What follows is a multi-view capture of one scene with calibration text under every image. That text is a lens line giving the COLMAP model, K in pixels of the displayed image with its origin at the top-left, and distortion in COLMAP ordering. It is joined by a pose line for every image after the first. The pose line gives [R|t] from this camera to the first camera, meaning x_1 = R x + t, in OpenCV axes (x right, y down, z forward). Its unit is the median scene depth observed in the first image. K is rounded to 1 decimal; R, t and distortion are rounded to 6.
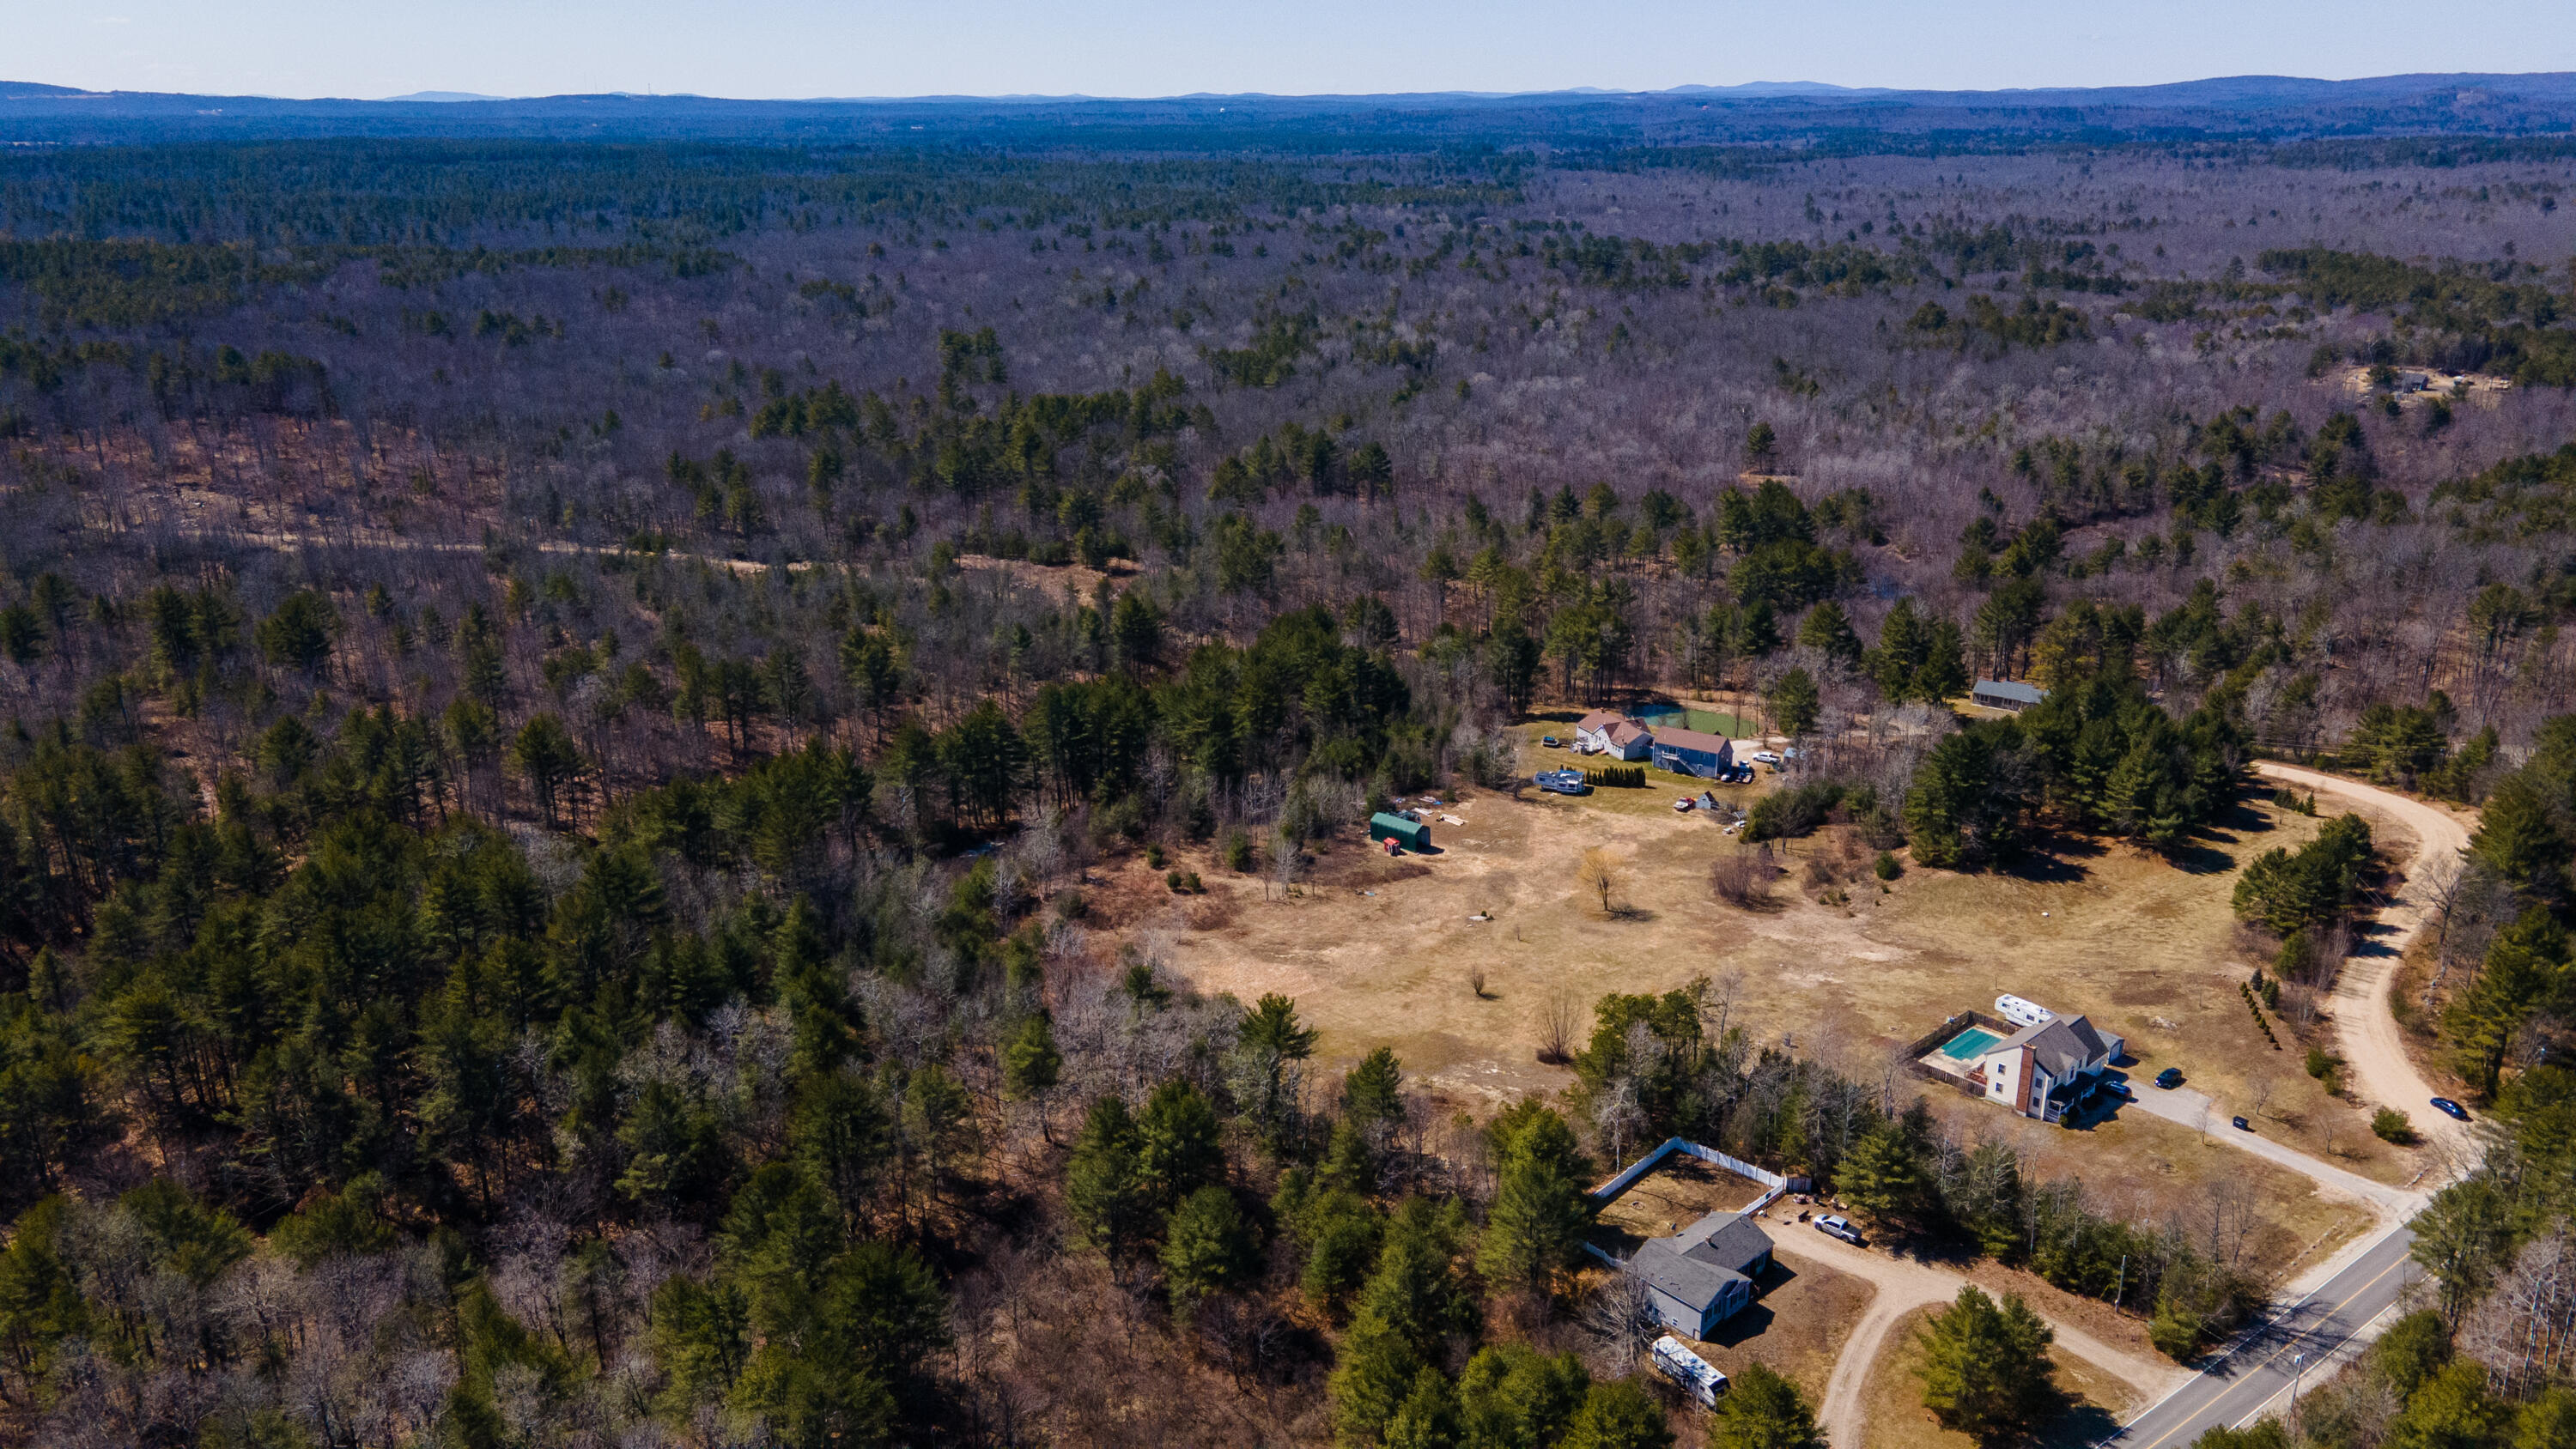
lens RADIAL K [[1937.0, 0, 1288.0], [0, 1937.0, 724.5], [0, 0, 1]] dist [0.025413, -0.001305]
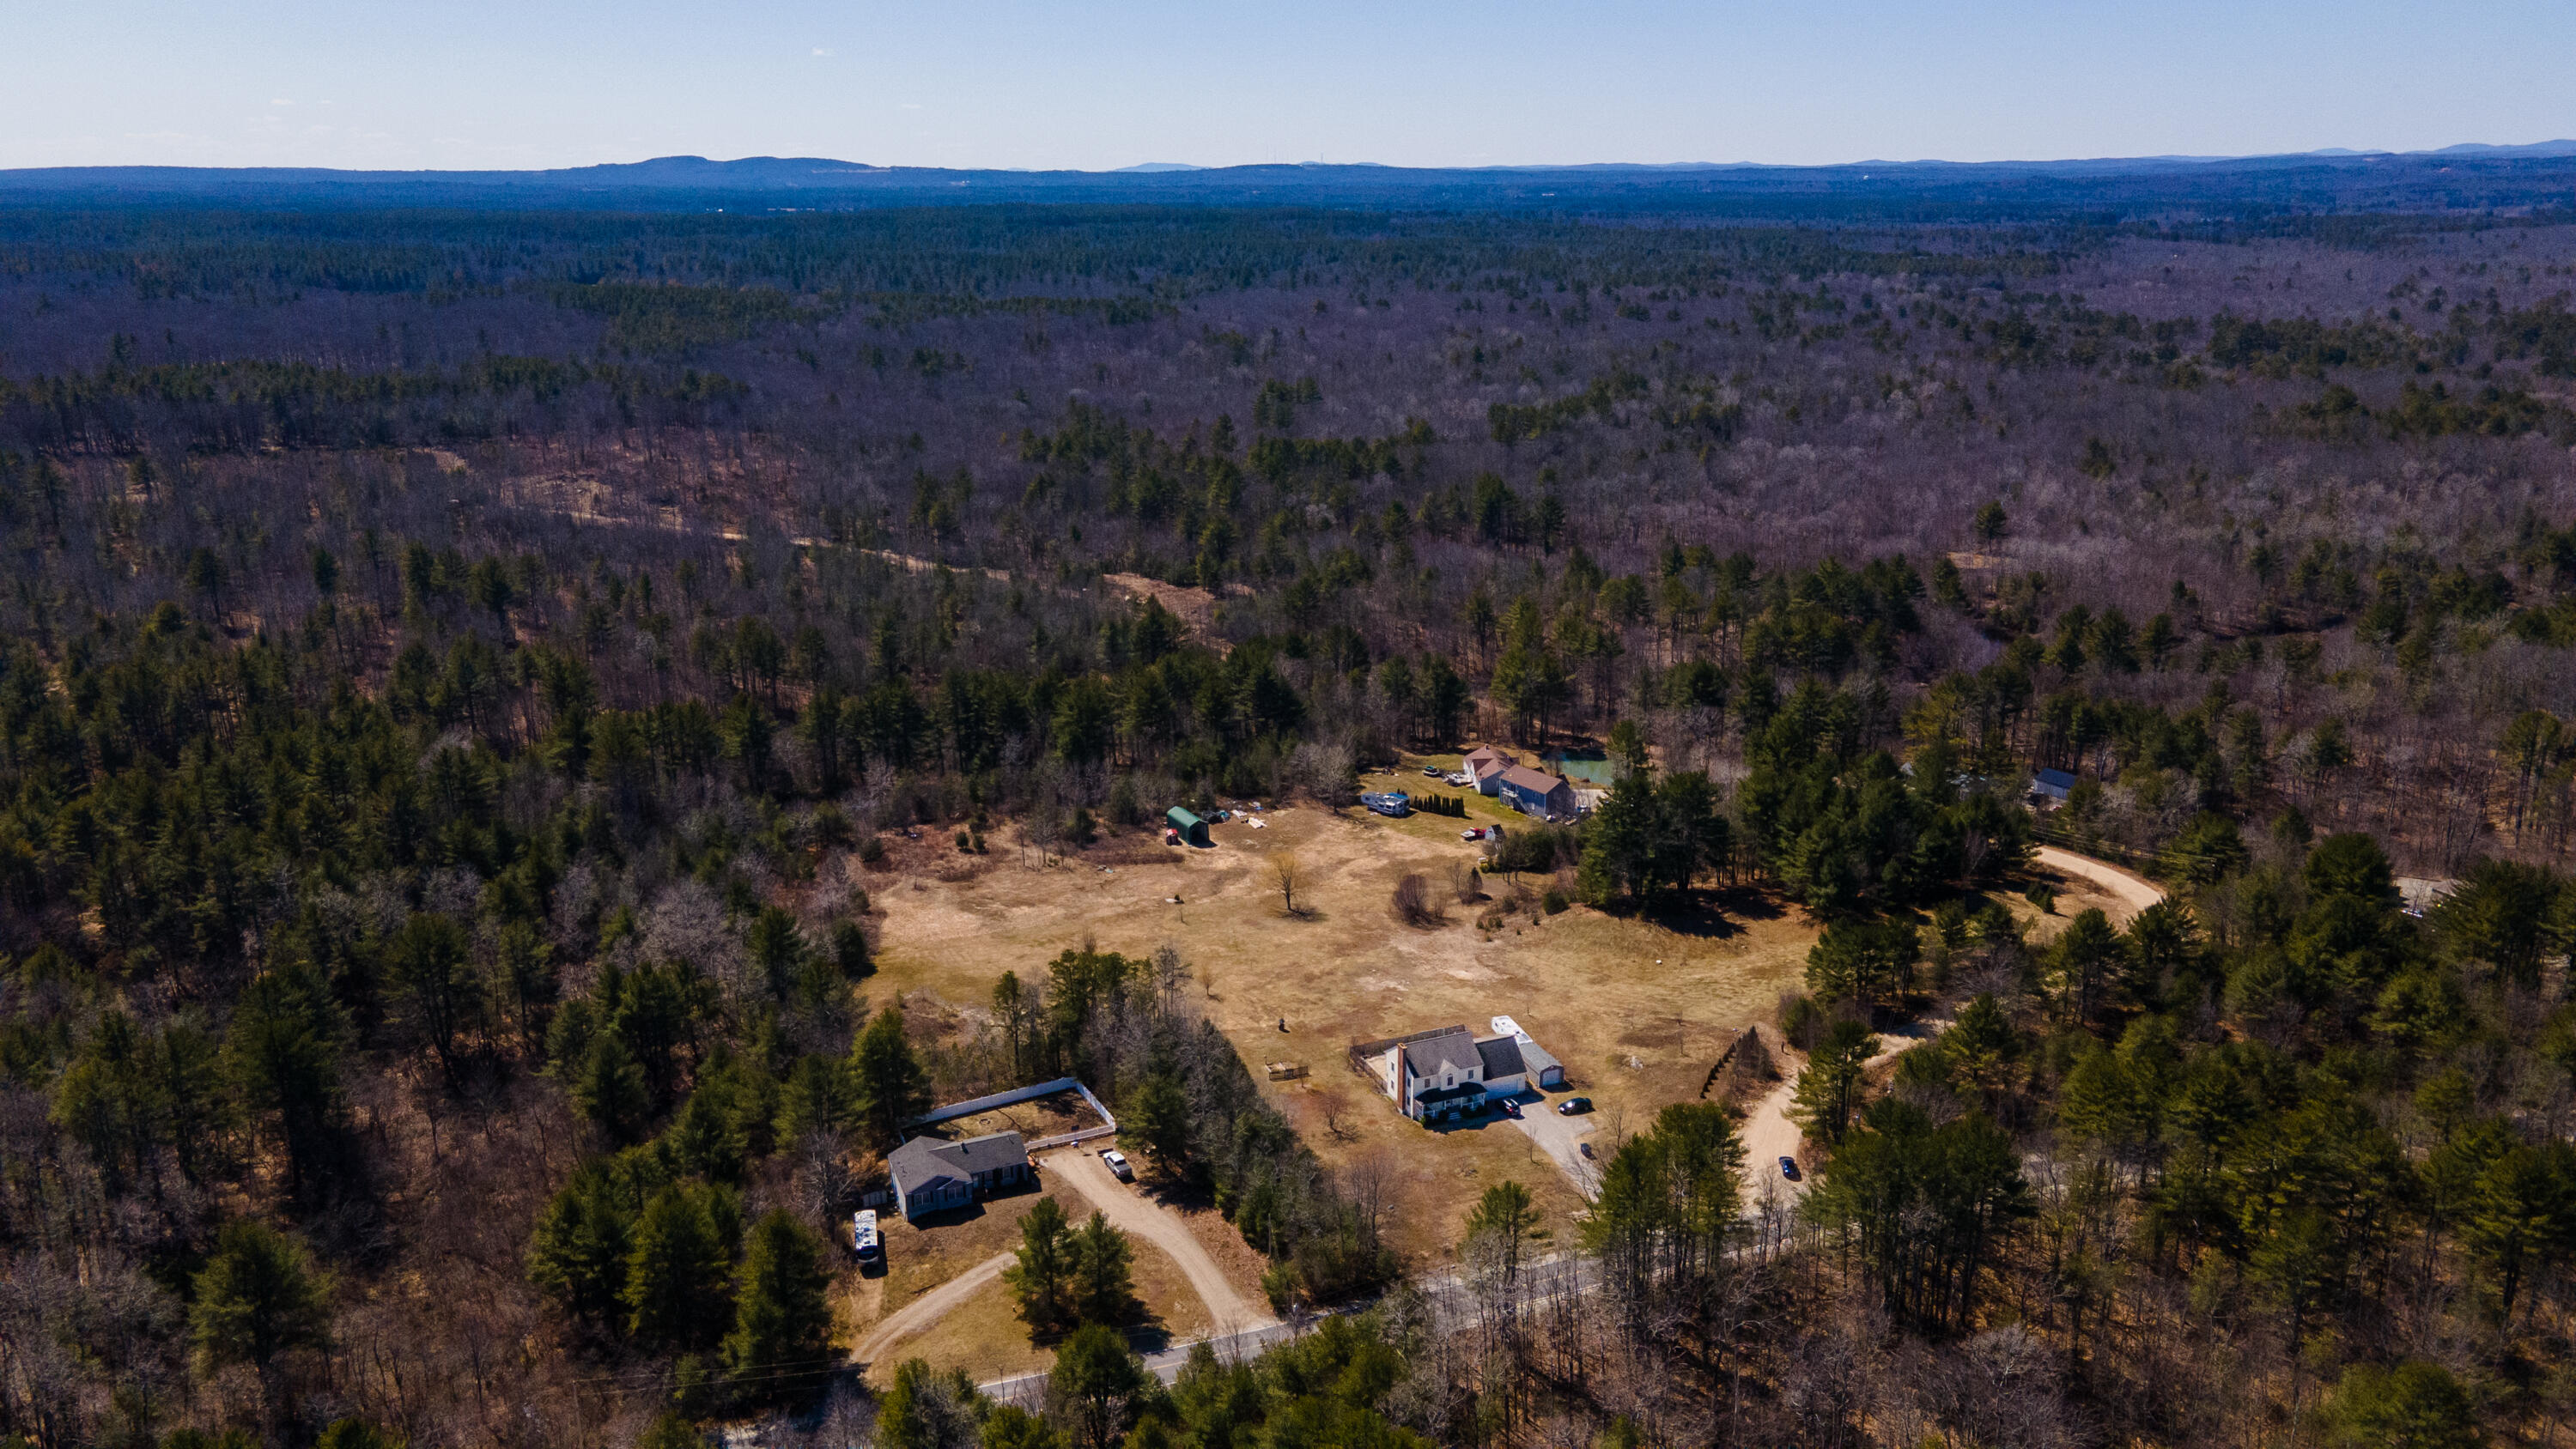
lens RADIAL K [[1937.0, 0, 1288.0], [0, 1937.0, 724.5], [0, 0, 1]] dist [0.025413, -0.001305]
pose [[0.941869, 0.095280, -0.322186, 0.442568], [-0.105491, 0.994317, -0.014342, 0.007739], [0.318988, 0.047496, 0.946568, -0.024095]]
